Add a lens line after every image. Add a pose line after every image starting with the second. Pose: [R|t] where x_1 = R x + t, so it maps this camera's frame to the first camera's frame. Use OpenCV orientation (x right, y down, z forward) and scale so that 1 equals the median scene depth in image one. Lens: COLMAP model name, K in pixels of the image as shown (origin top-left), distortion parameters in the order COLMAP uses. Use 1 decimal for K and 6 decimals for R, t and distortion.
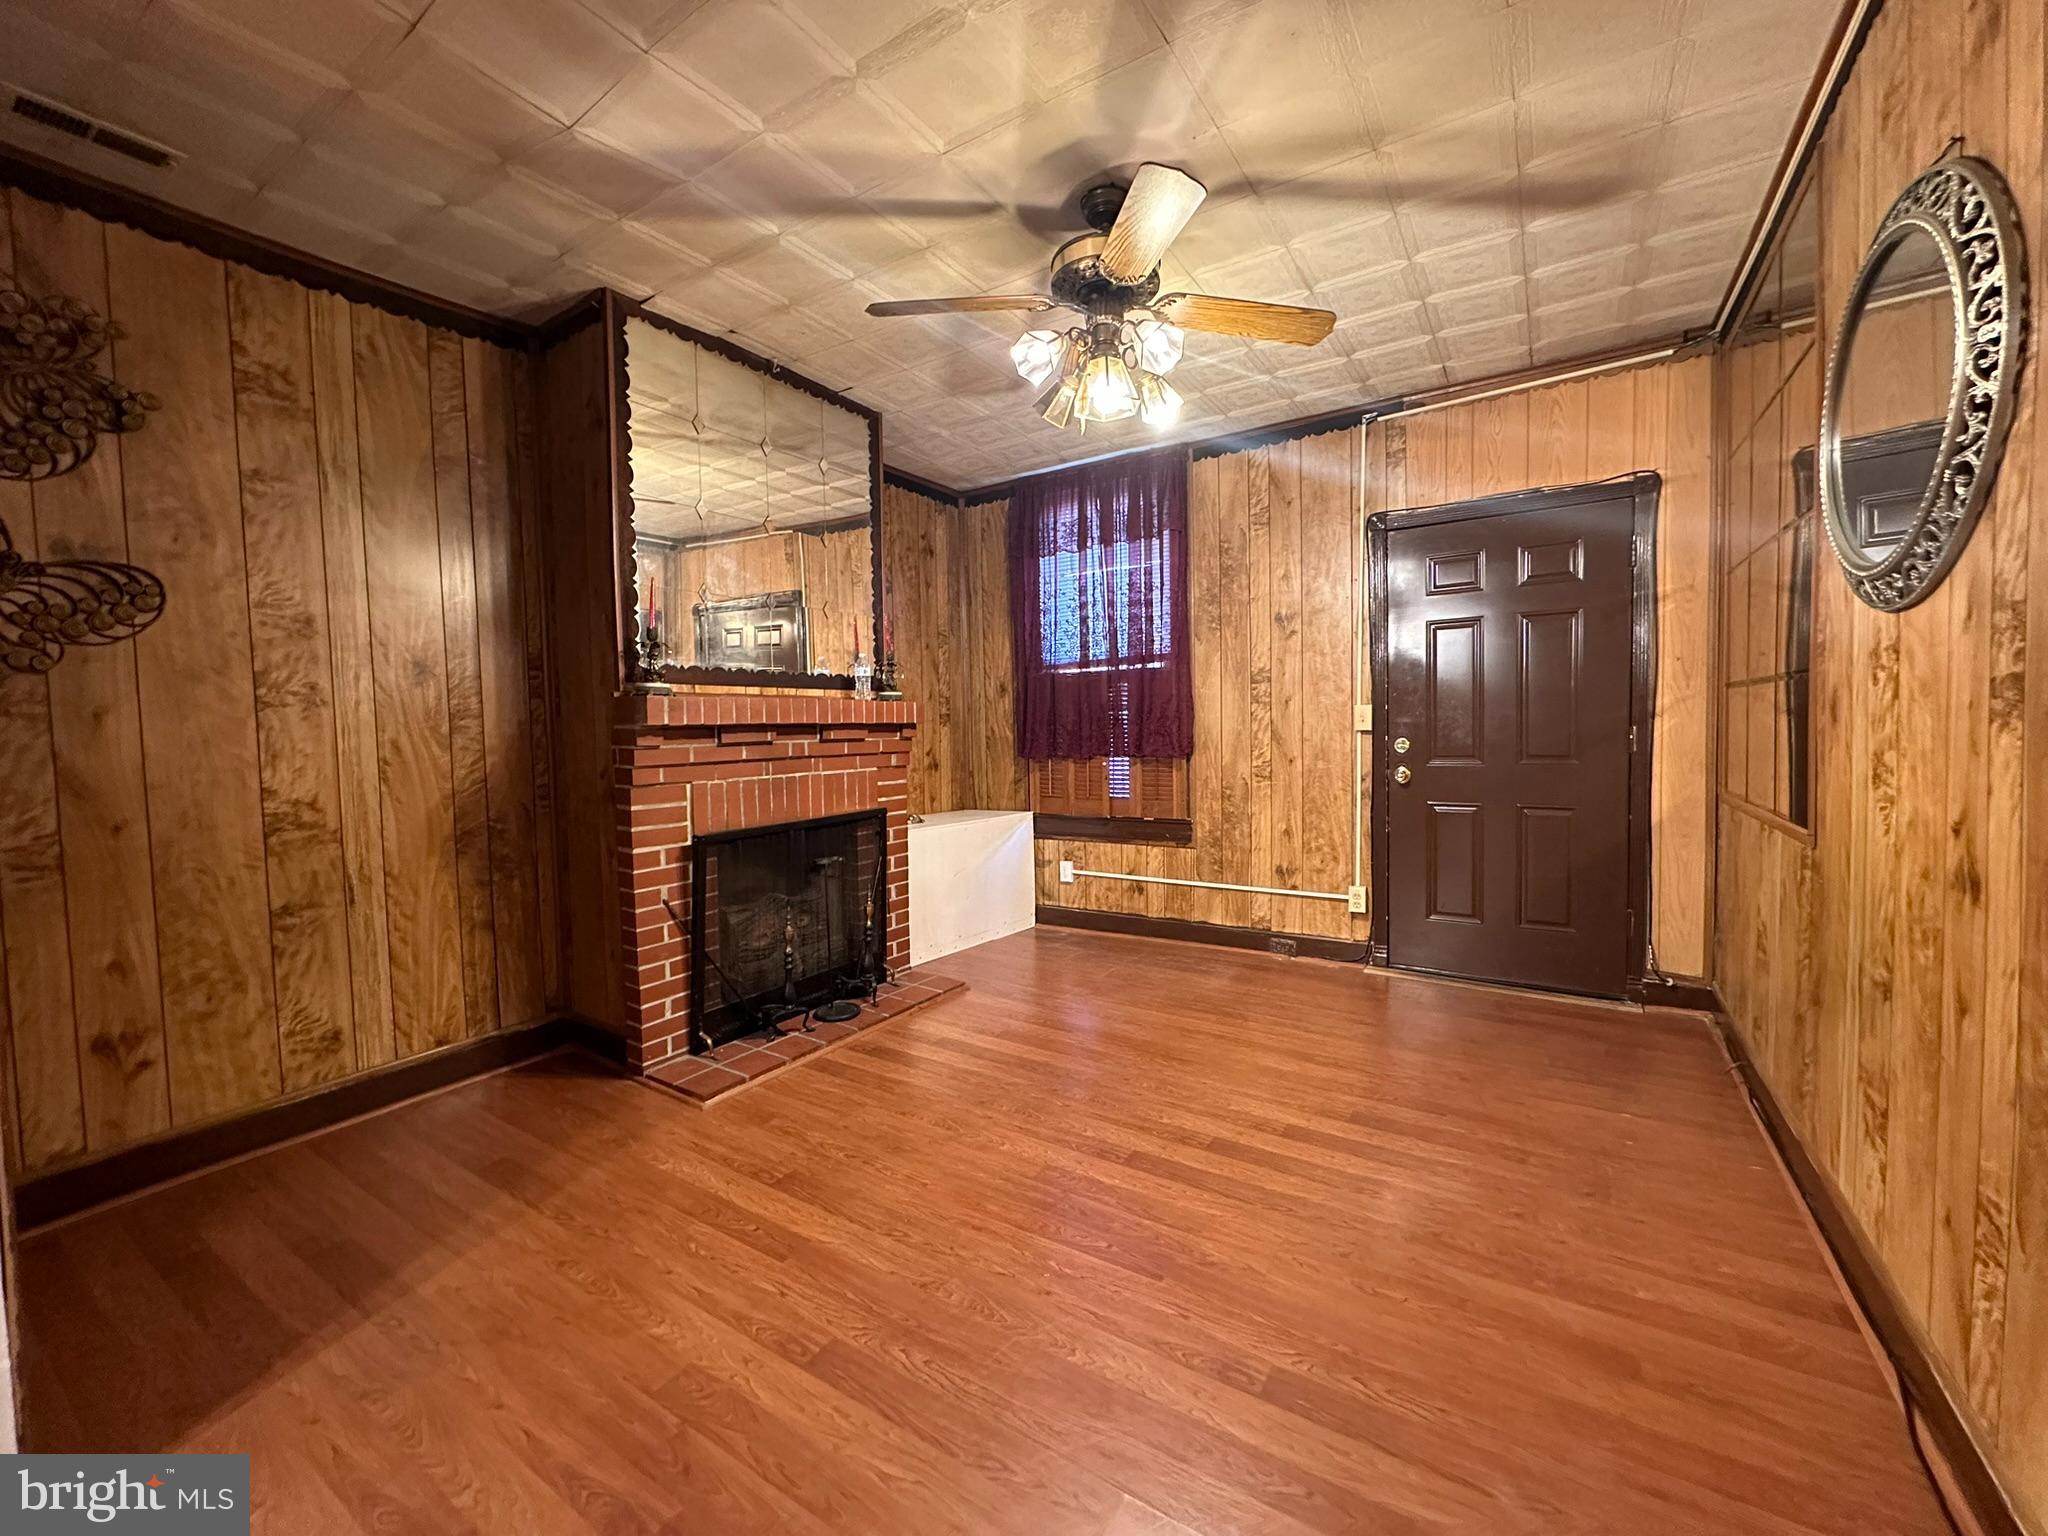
lens RADIAL K [[813.8, 0, 1022.7], [0, 813.8, 767.0], [0, 0, 1]] dist [-0.001284, 0.000590]
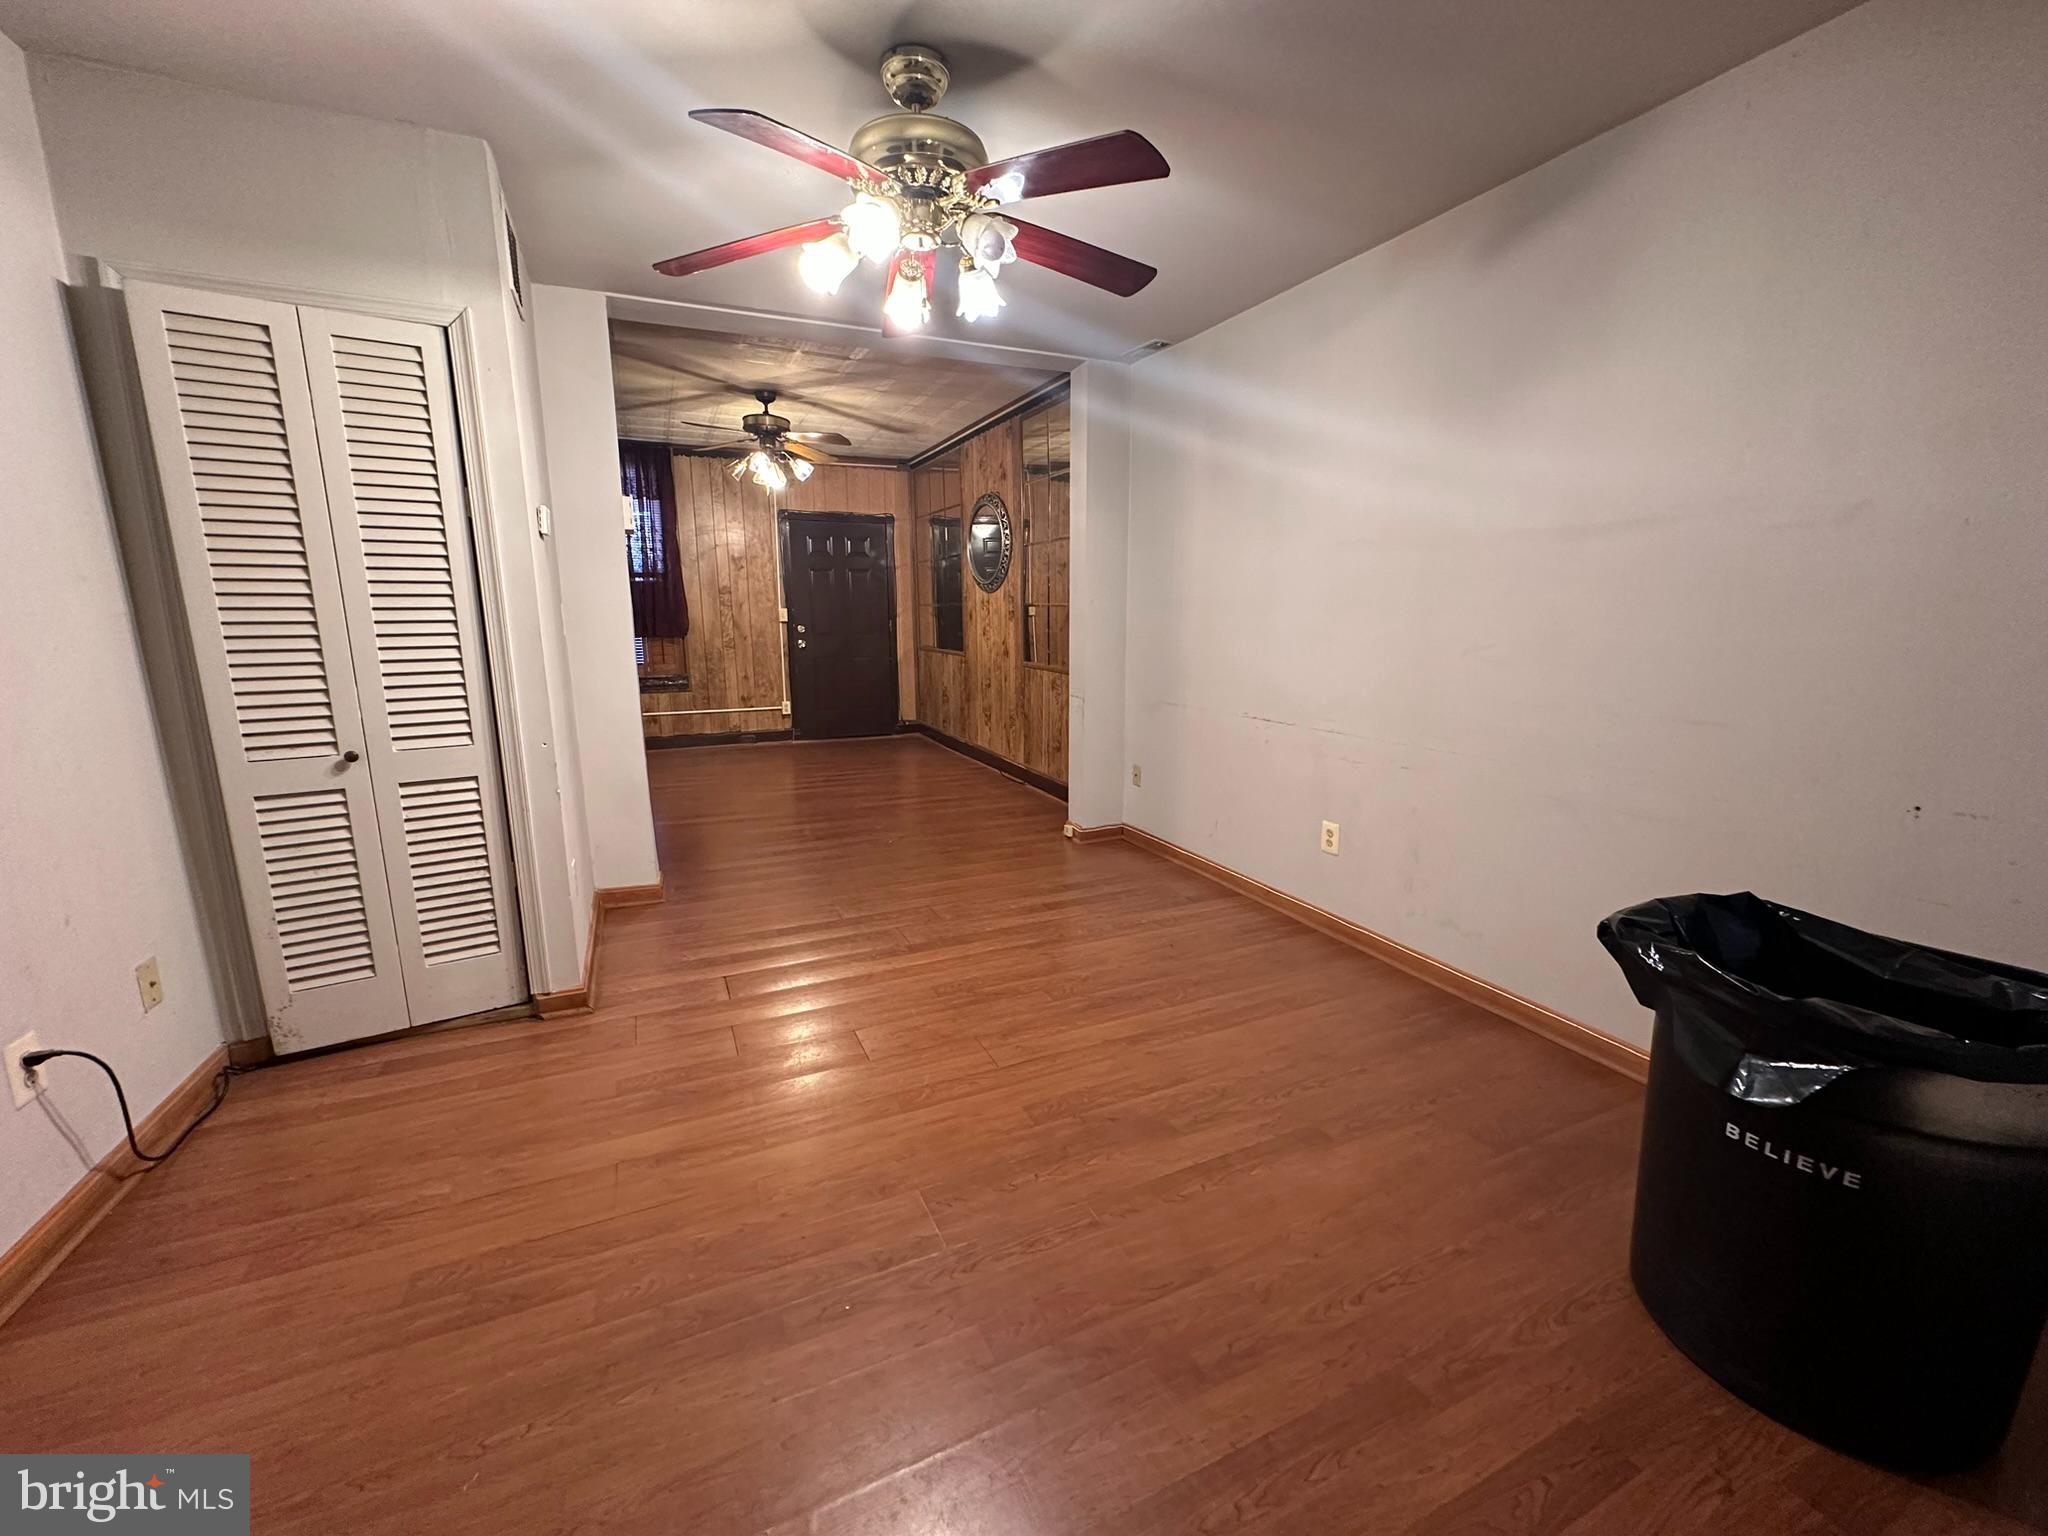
lens RADIAL K [[813.8, 0, 1023.0], [0, 813.8, 767.4], [0, 0, 1]] dist [-0.001284, 0.000590]
pose [[0.539755, -0.140697, 0.829981, -0.934569], [0.033058, 0.988716, 0.146107, 0.035192], [-0.841173, -0.051424, 0.538316, -0.557602]]
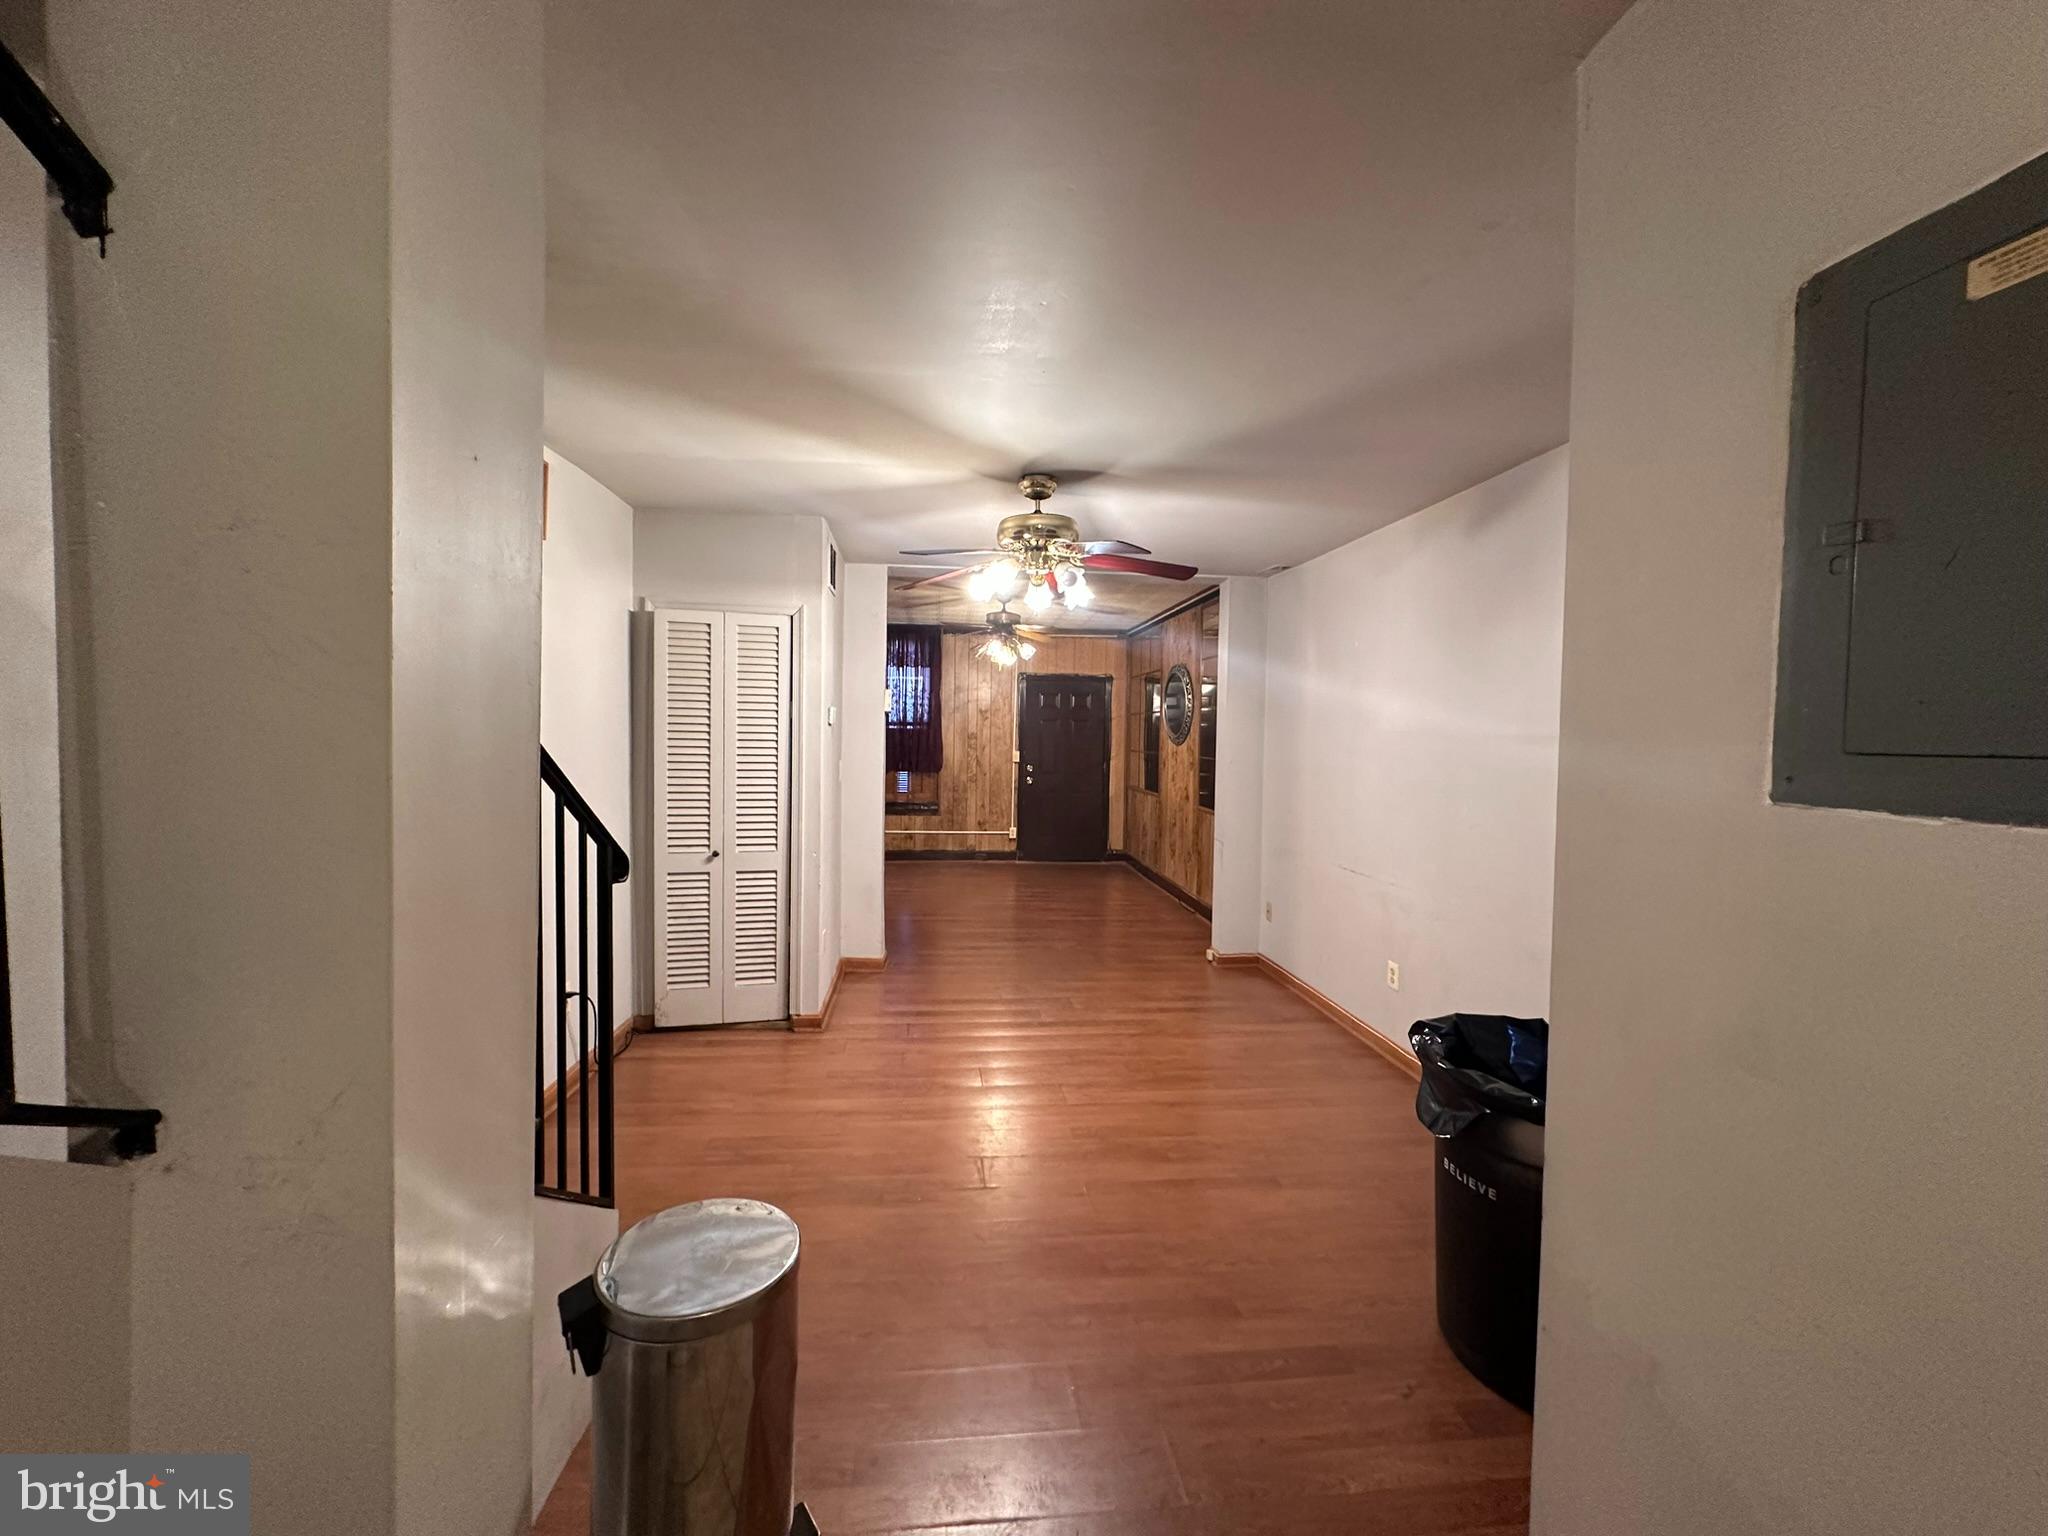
lens RADIAL K [[813.8, 0, 1024.7], [0, 813.8, 765.8], [0, 0, 1]] dist [-0.001284, 0.000590]
pose [[0.776470, 0.011687, 0.630046, -1.045517], [-0.003019, 0.999886, -0.014827, 0.002515], [-0.630147, 0.009610, 0.776416, -0.855534]]
